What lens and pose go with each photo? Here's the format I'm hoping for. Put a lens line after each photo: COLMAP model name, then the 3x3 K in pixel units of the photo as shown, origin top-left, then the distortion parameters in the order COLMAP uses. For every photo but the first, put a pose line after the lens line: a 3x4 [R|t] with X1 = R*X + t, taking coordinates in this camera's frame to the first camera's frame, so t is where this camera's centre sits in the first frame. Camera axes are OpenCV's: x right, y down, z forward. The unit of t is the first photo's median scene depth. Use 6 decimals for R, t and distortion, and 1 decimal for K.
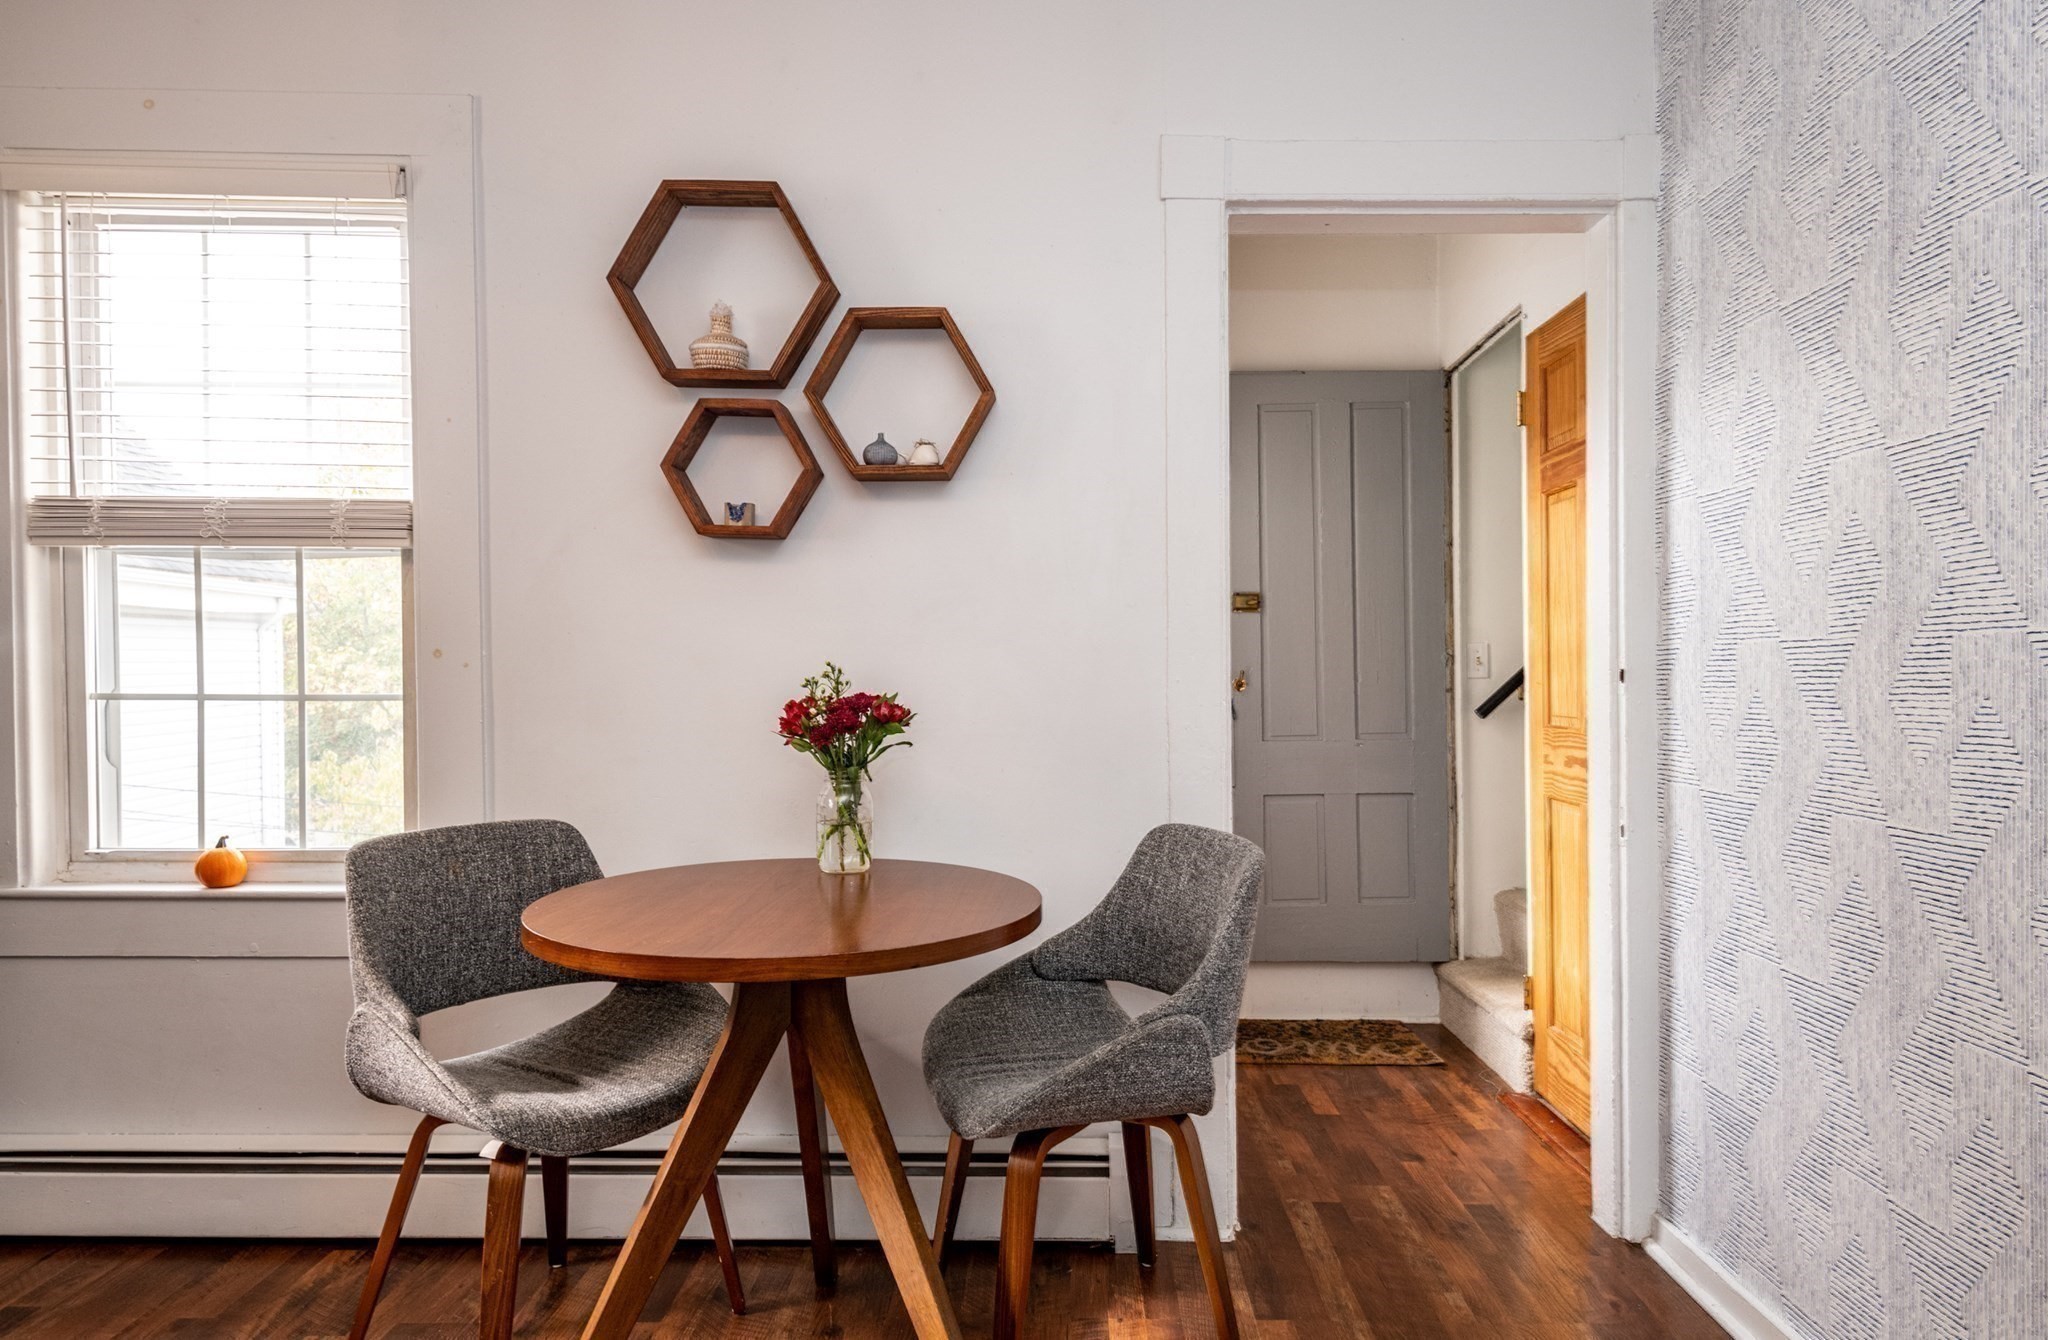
lens RADIAL K [[1271.8, 0, 1055.0], [0, 1271.8, 689.0], [0, 0, 1]] dist [0.057202, -0.042707]
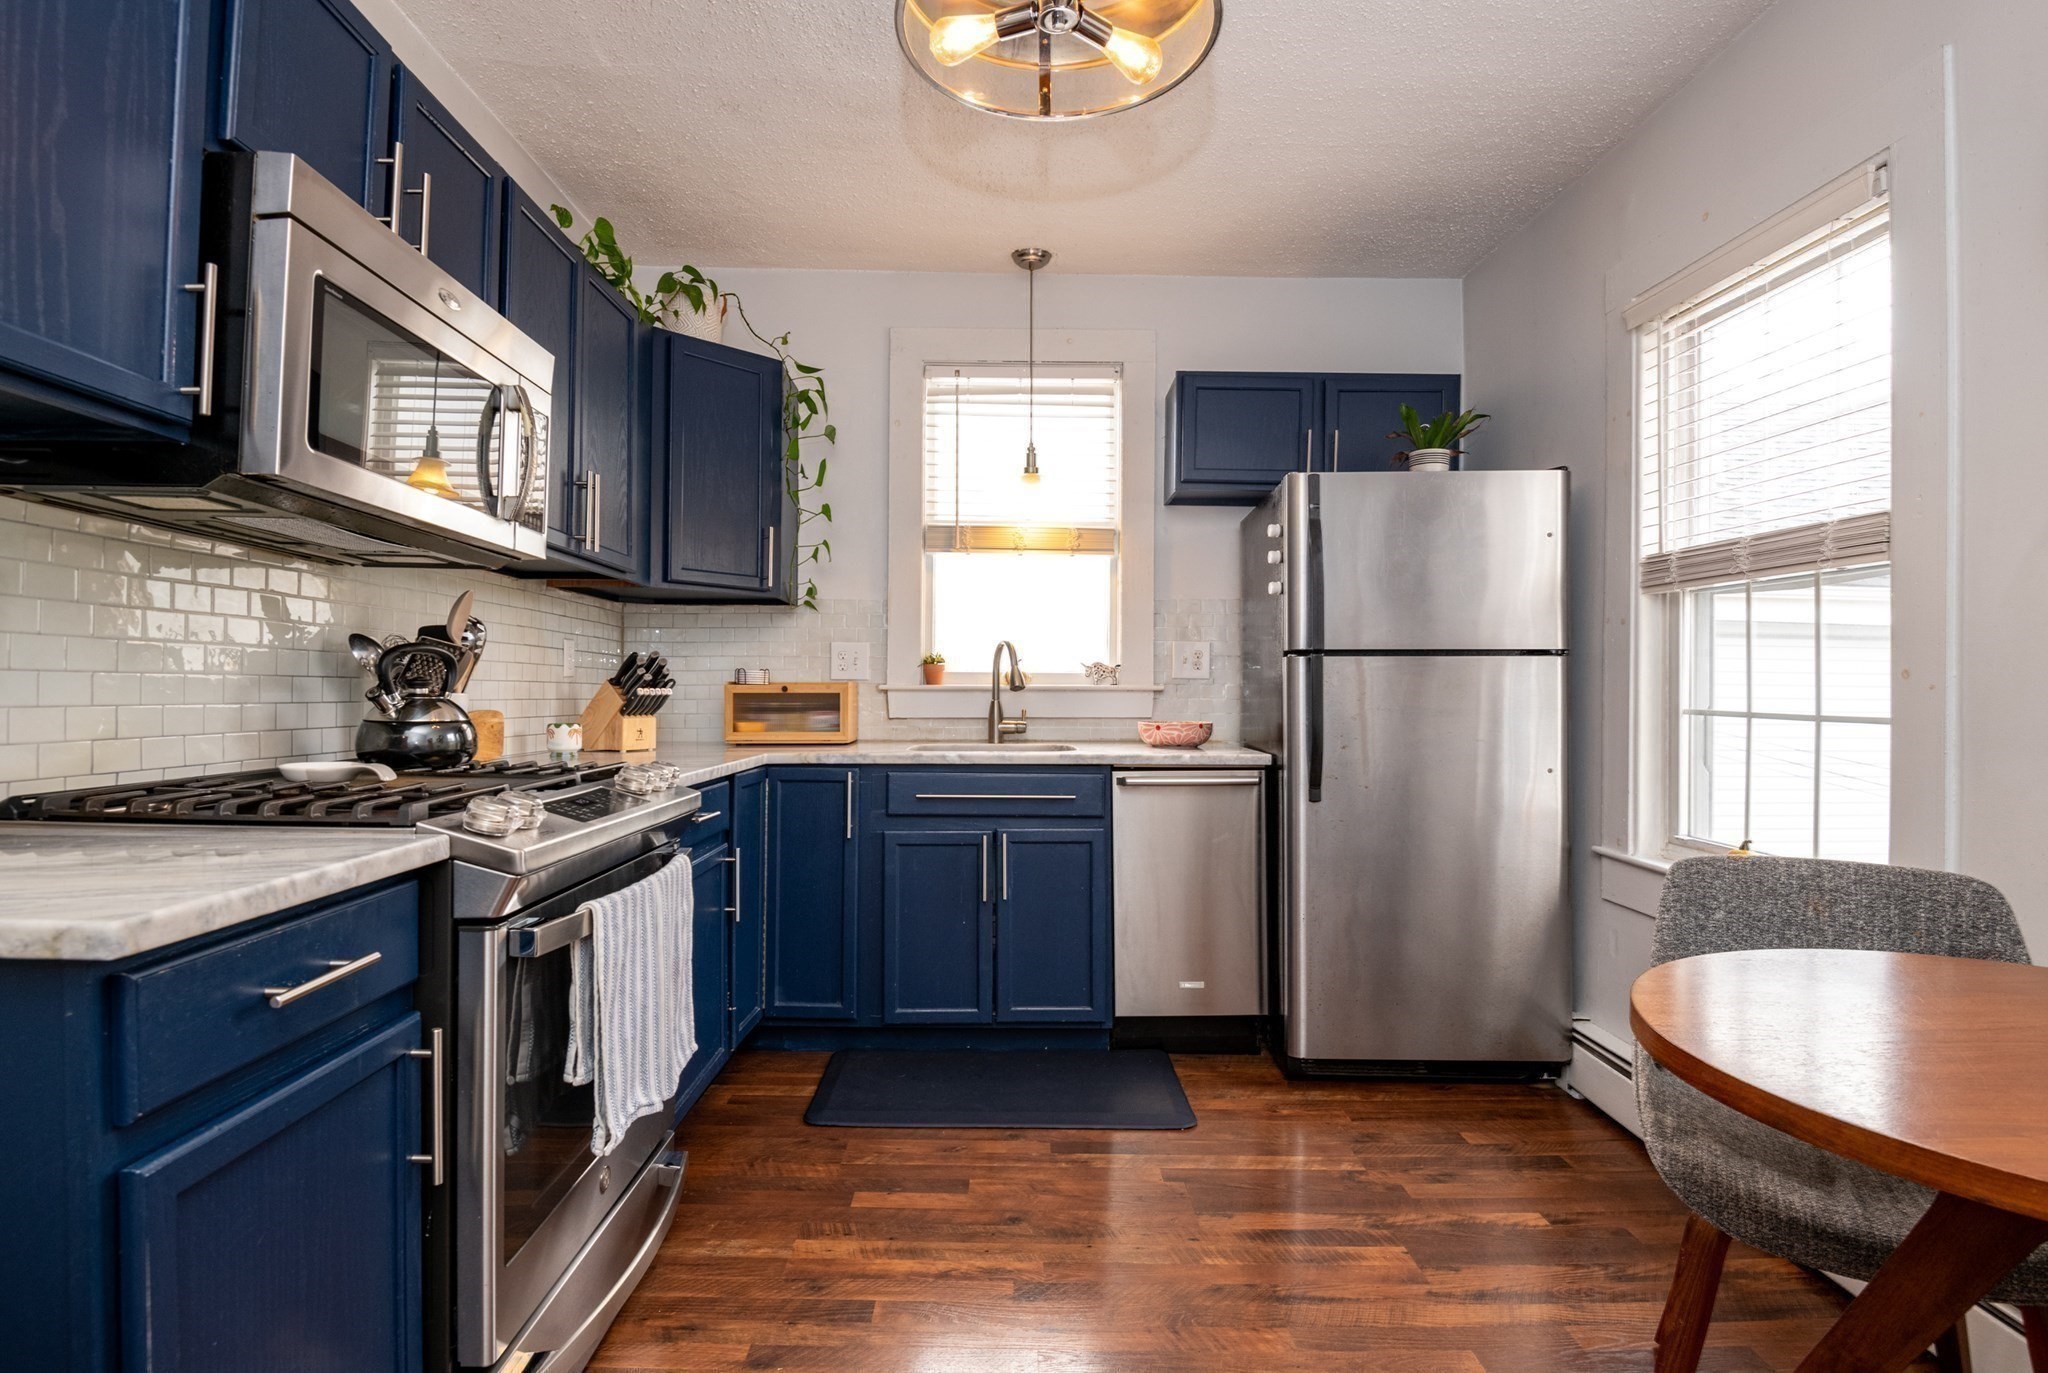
lens RADIAL K [[1012.0, 0, 1016.4], [0, 1012.0, 687.2], [0, 0, 1]] dist [0.024702, -0.025097]
pose [[0.016501, 0.003370, -0.999858, 0.230078], [-0.024883, 0.999686, 0.002959, -0.004974], [0.999554, 0.024830, 0.016580, 0.364819]]
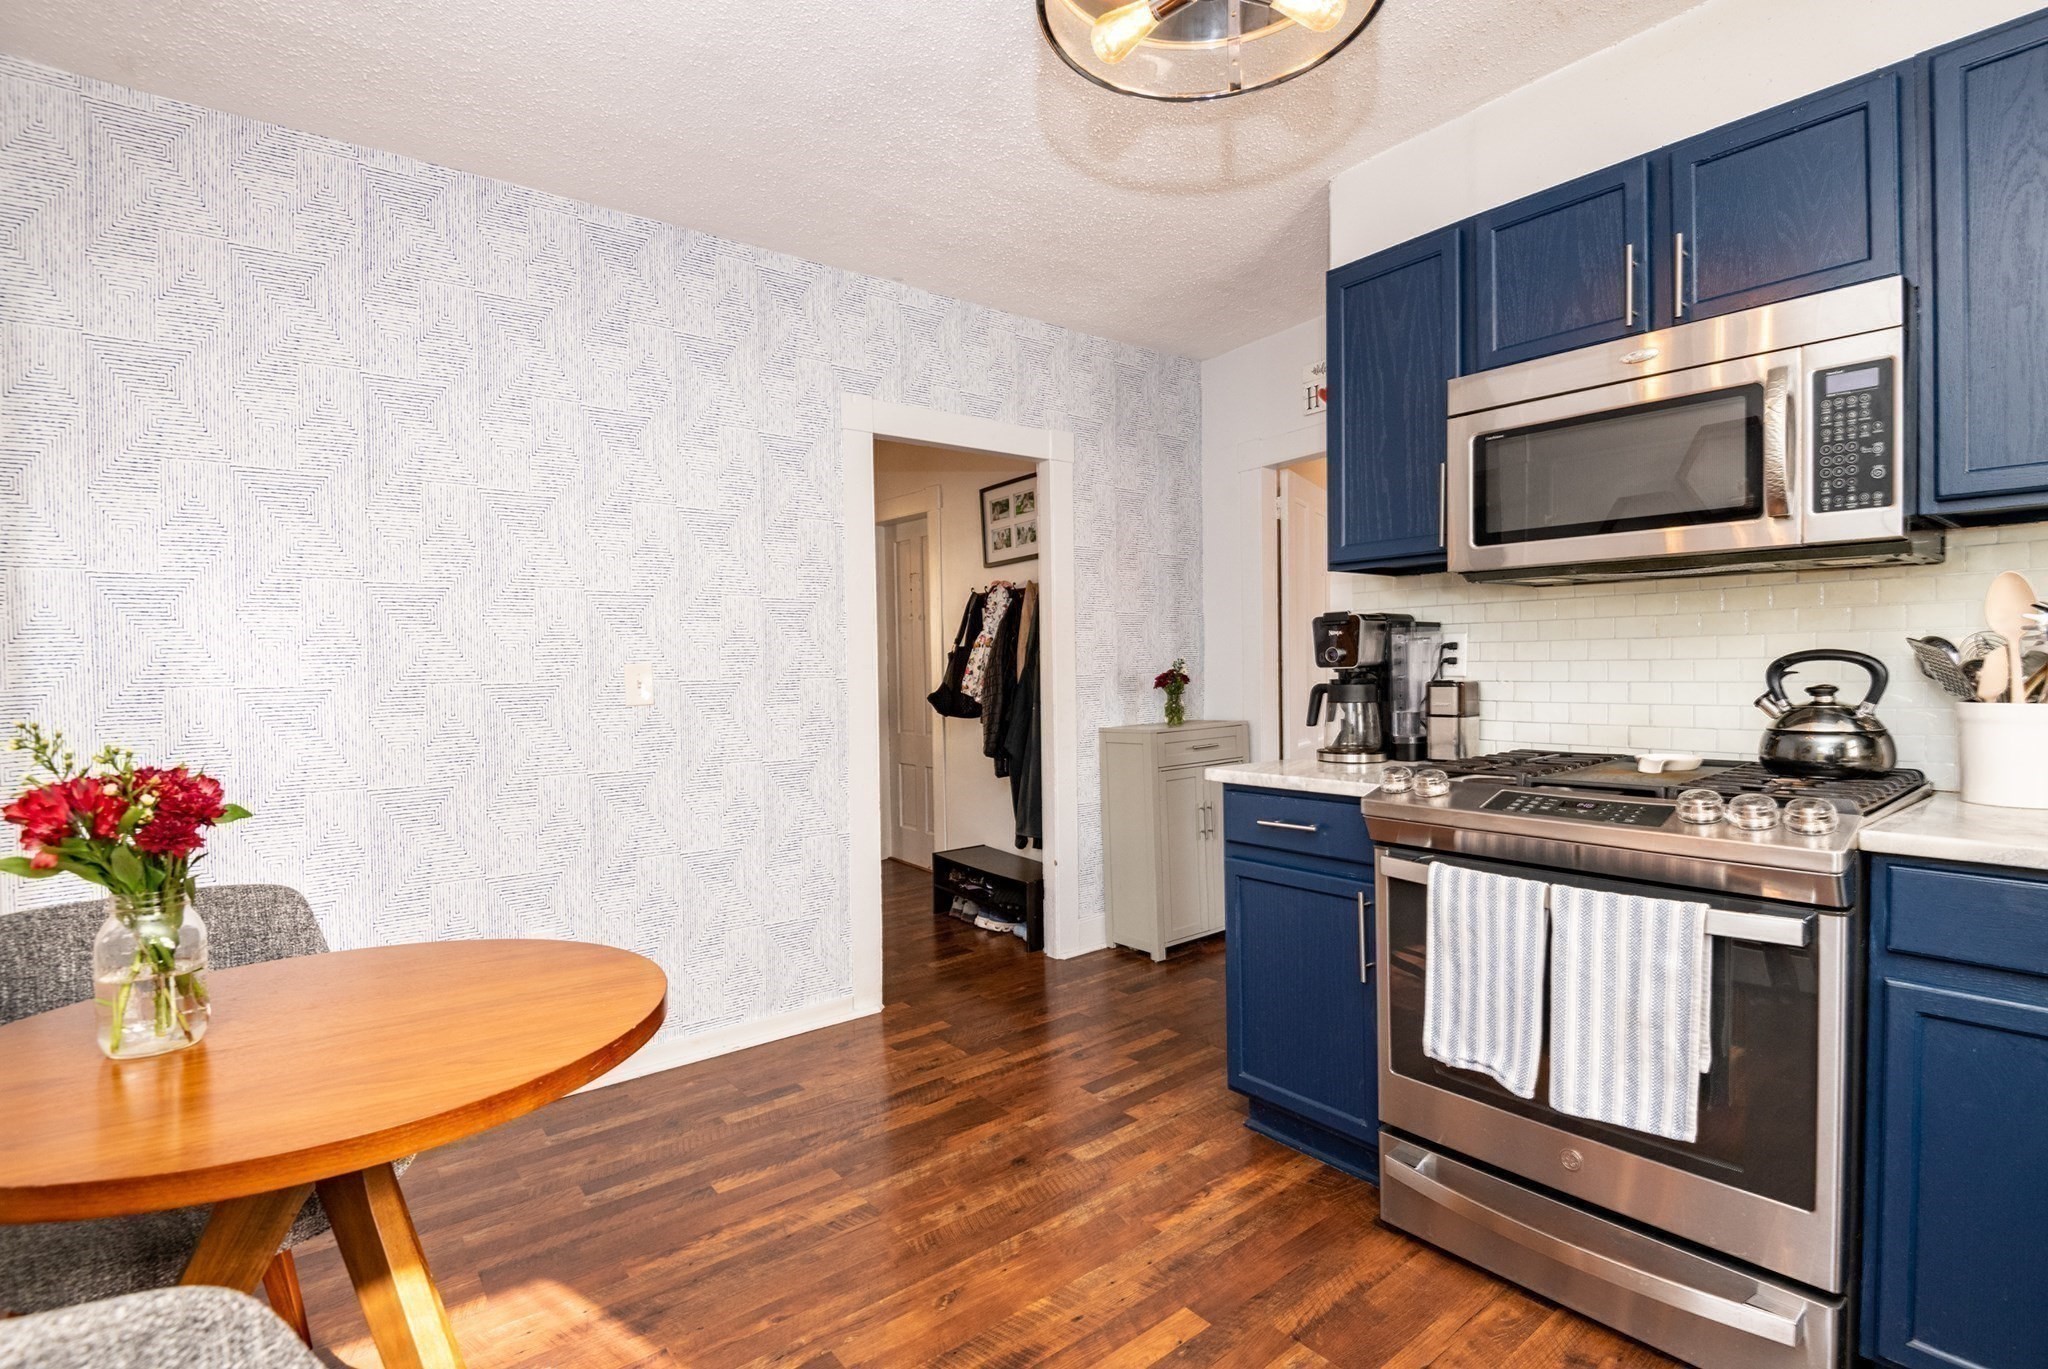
lens RADIAL K [[957.9, 0, 1021.3], [0, 957.9, 680.7], [0, 0, 1]] dist [0.001148, -0.014983]
pose [[-0.614132, 0.007713, 0.789165, -0.756231], [0.030099, 0.999454, 0.013655, -0.029971], [-0.788629, 0.032139, -0.614029, 0.821870]]
